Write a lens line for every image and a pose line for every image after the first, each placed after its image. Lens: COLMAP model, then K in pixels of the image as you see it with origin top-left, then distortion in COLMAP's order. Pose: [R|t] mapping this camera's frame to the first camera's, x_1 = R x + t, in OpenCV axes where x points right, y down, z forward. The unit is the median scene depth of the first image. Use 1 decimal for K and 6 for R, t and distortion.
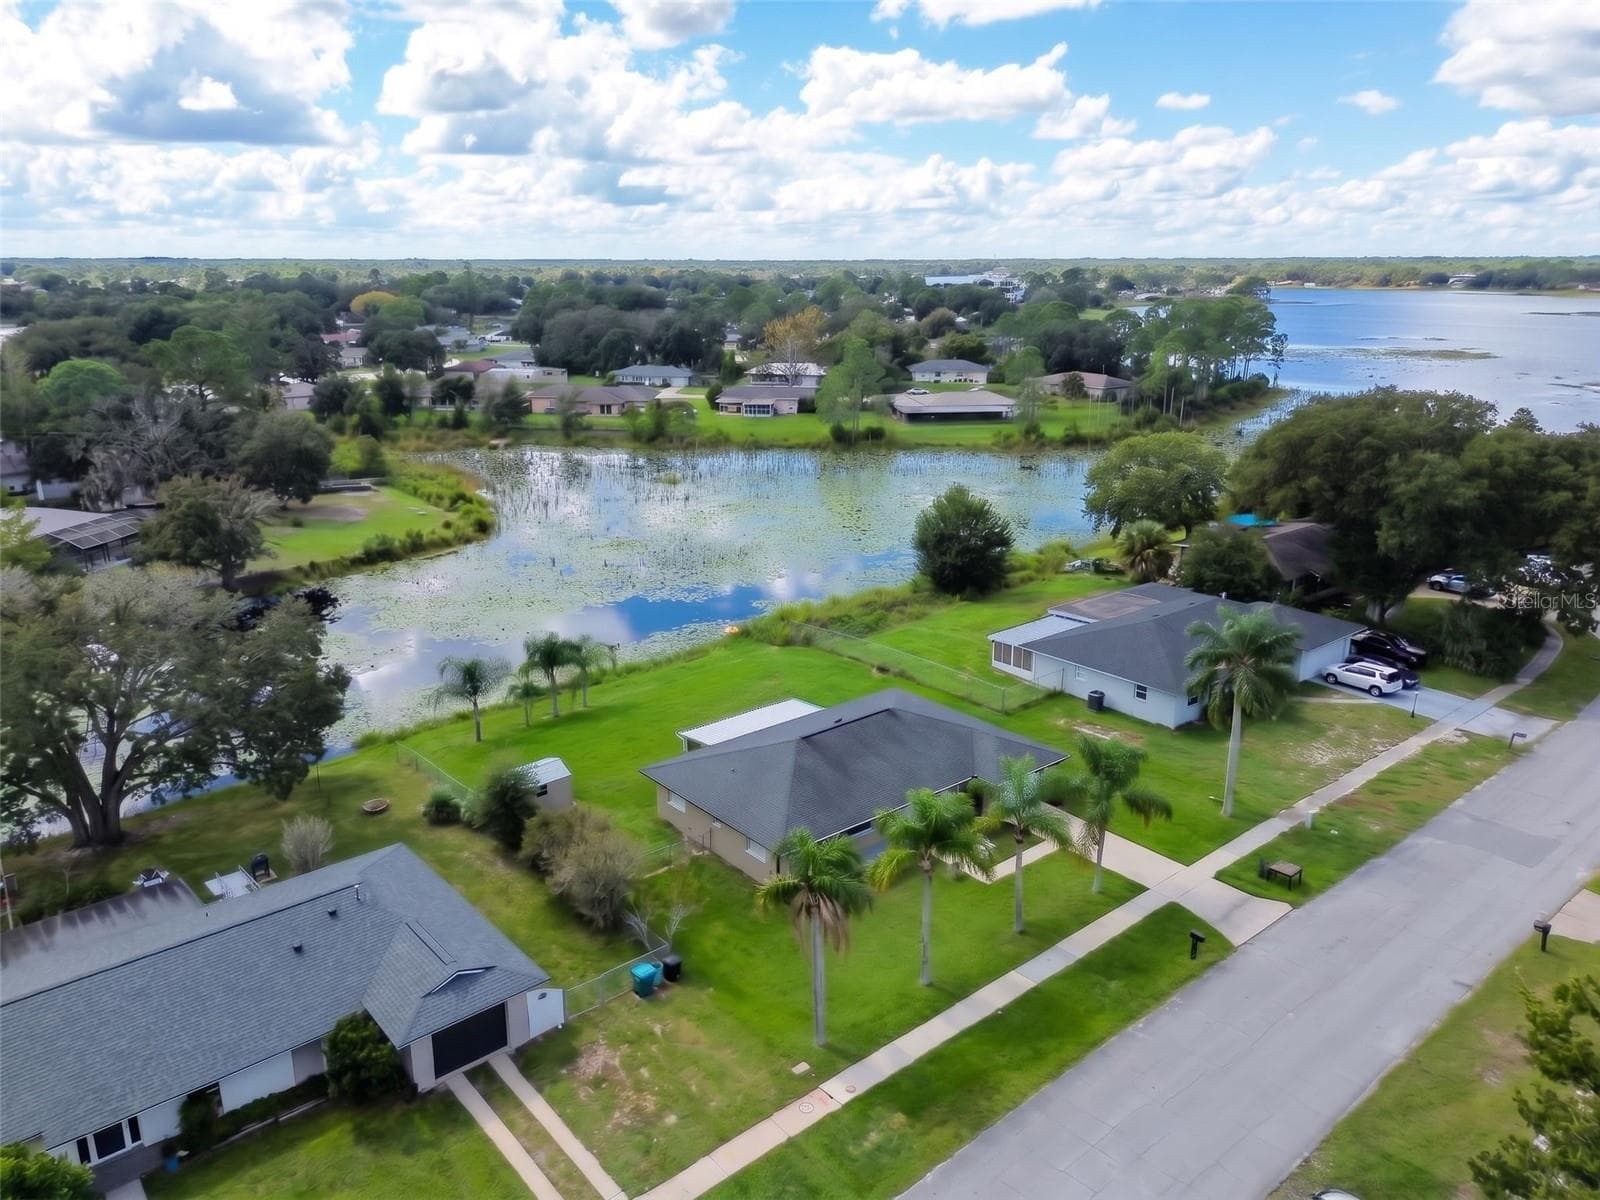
lens RADIAL K [[1123.0, 0, 800.0], [0, 1123.0, 600.0], [0, 0, 1]] dist [0.007210, 0.003273]
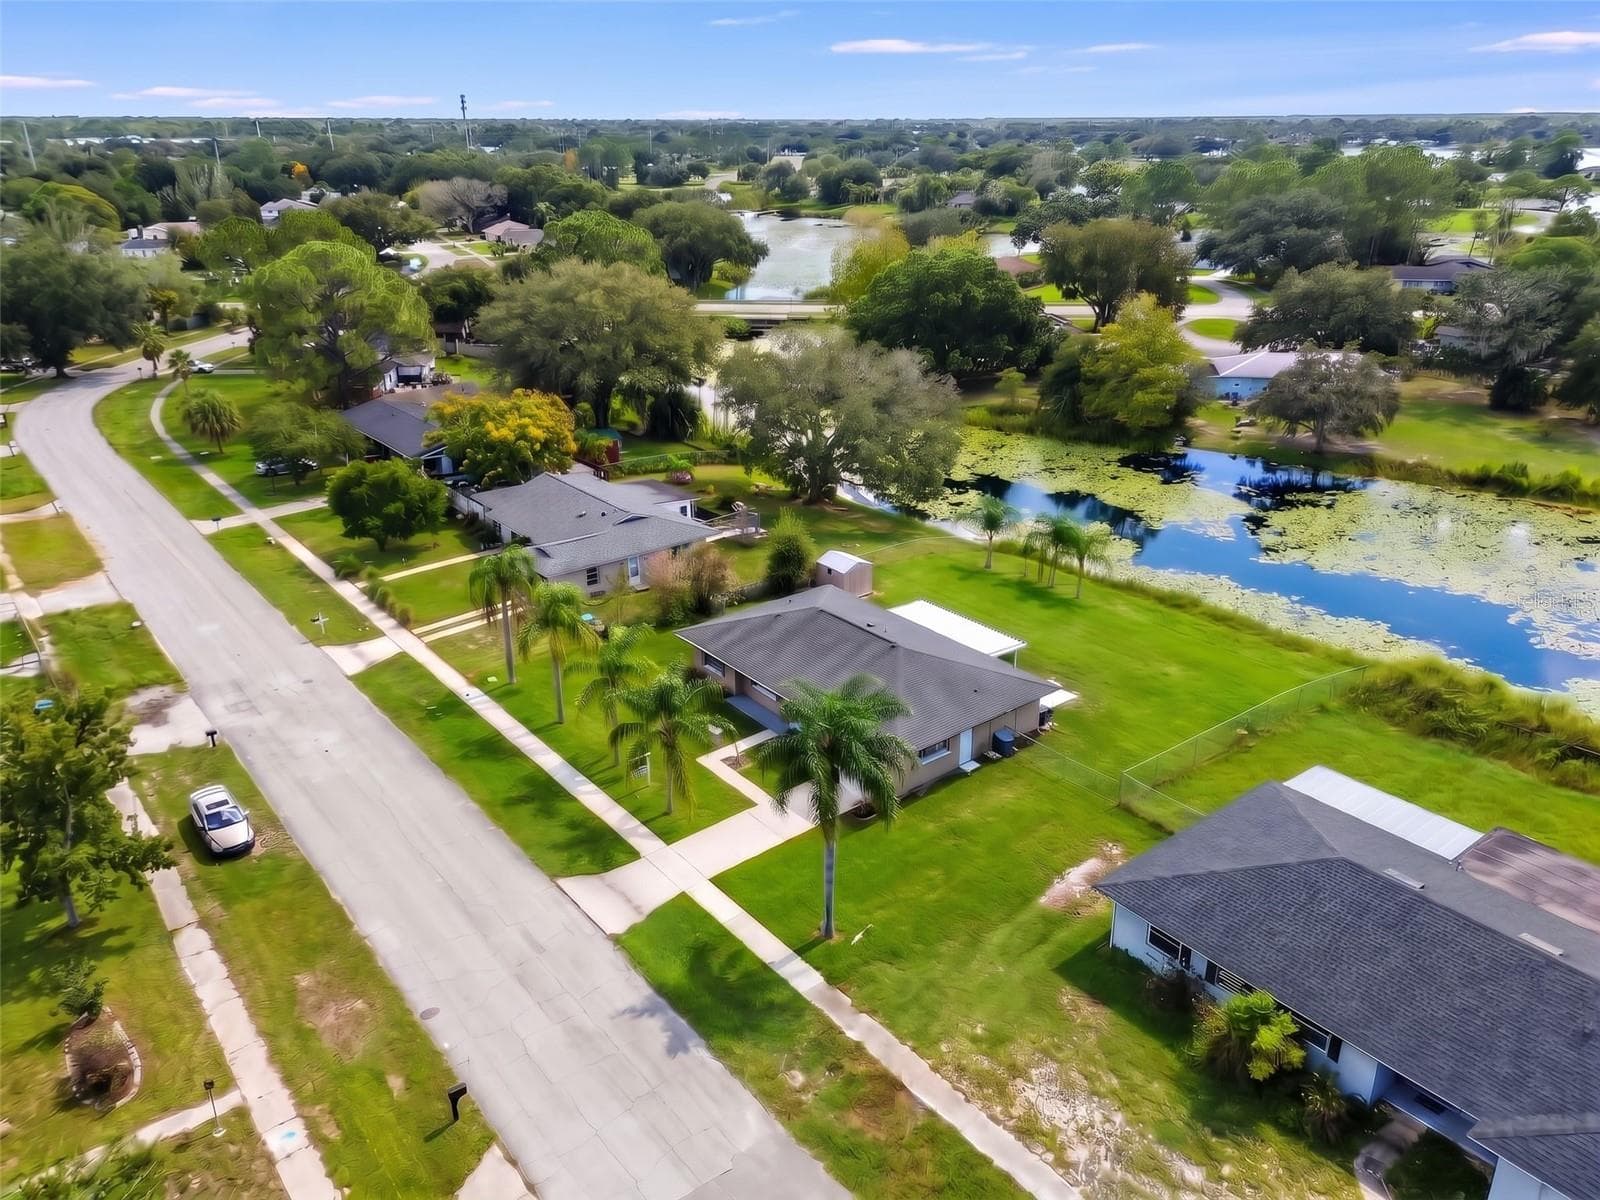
lens RADIAL K [[1123.0, 0, 800.0], [0, 1123.0, 600.0], [0, 0, 1]] dist [0.007210, 0.003273]
pose [[-0.014636, 0.390303, -0.920570, 0.936064], [-0.280106, 0.882205, 0.378490, -0.272100], [0.959858, 0.263396, 0.096414, 0.807779]]
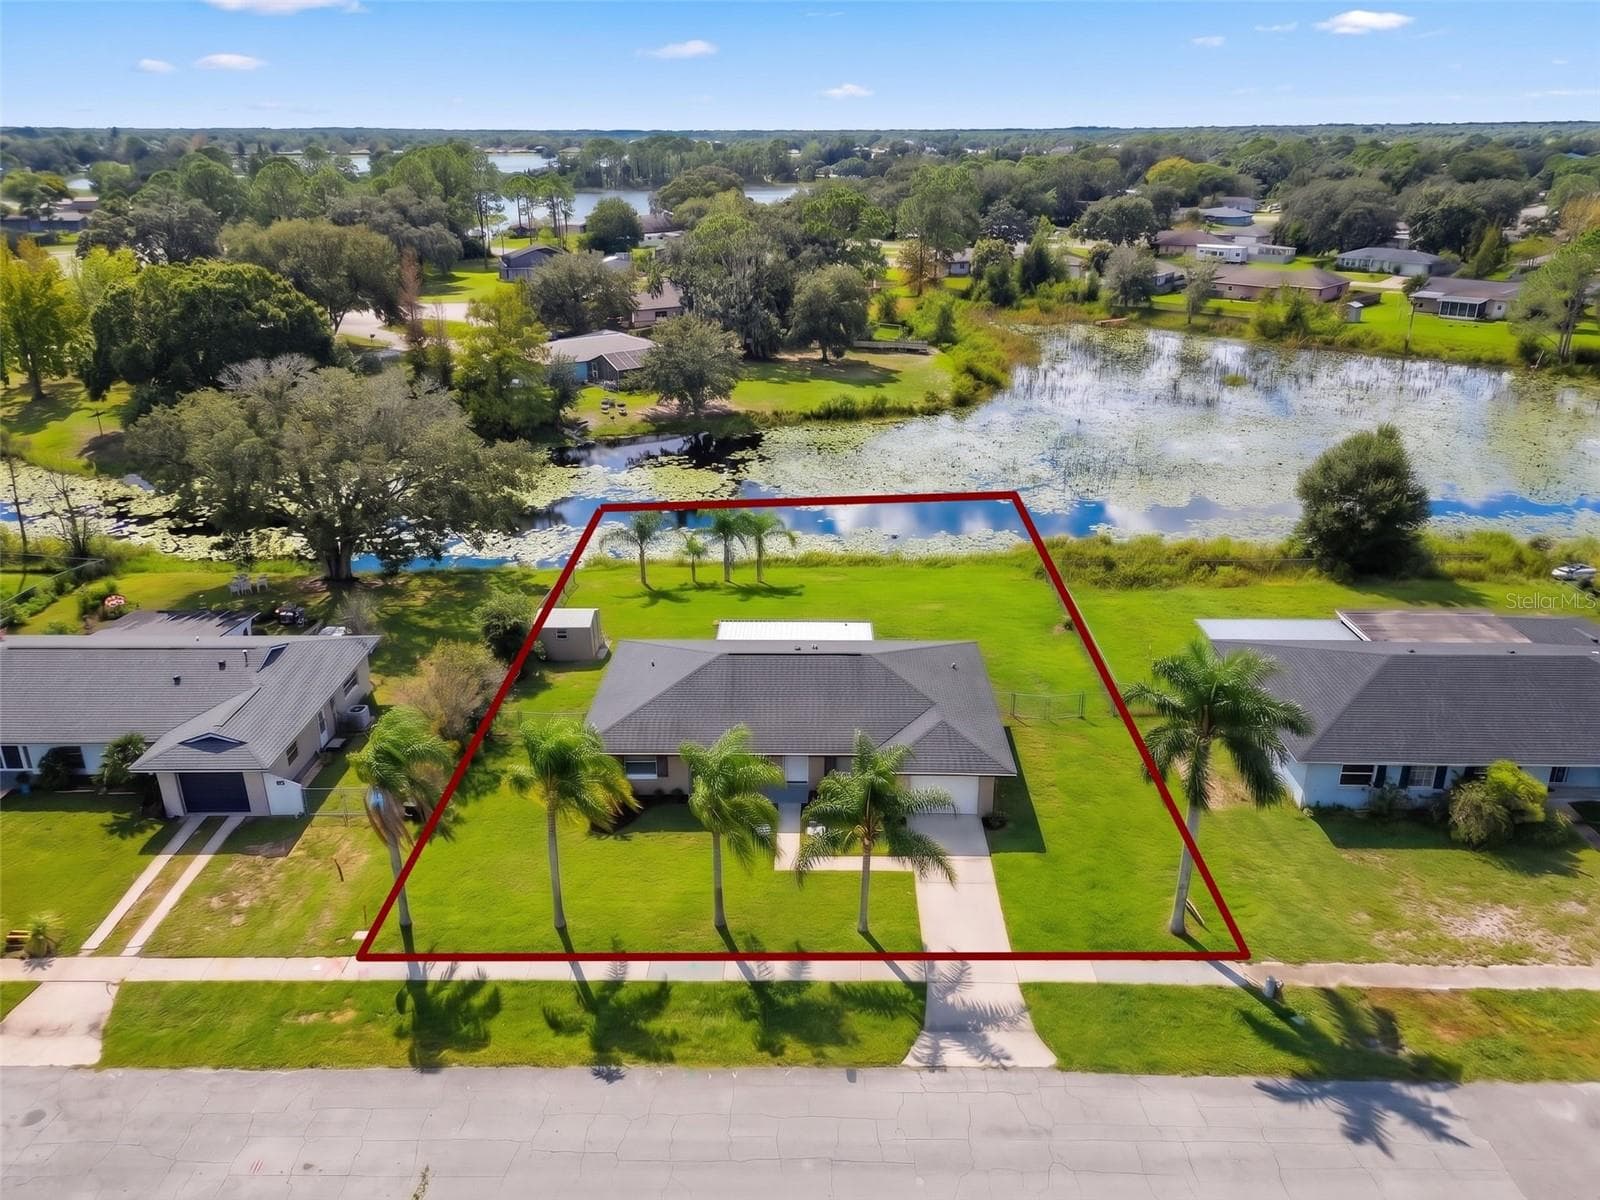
lens RADIAL K [[1123.0, 0, 800.0], [0, 1123.0, 600.0], [0, 0, 1]] dist [0.007210, 0.003273]
pose [[0.750978, 0.243479, -0.613799, 0.551722], [-0.177627, 0.969763, 0.167357, -0.075074], [0.635988, -0.016654, 0.771519, 0.309053]]
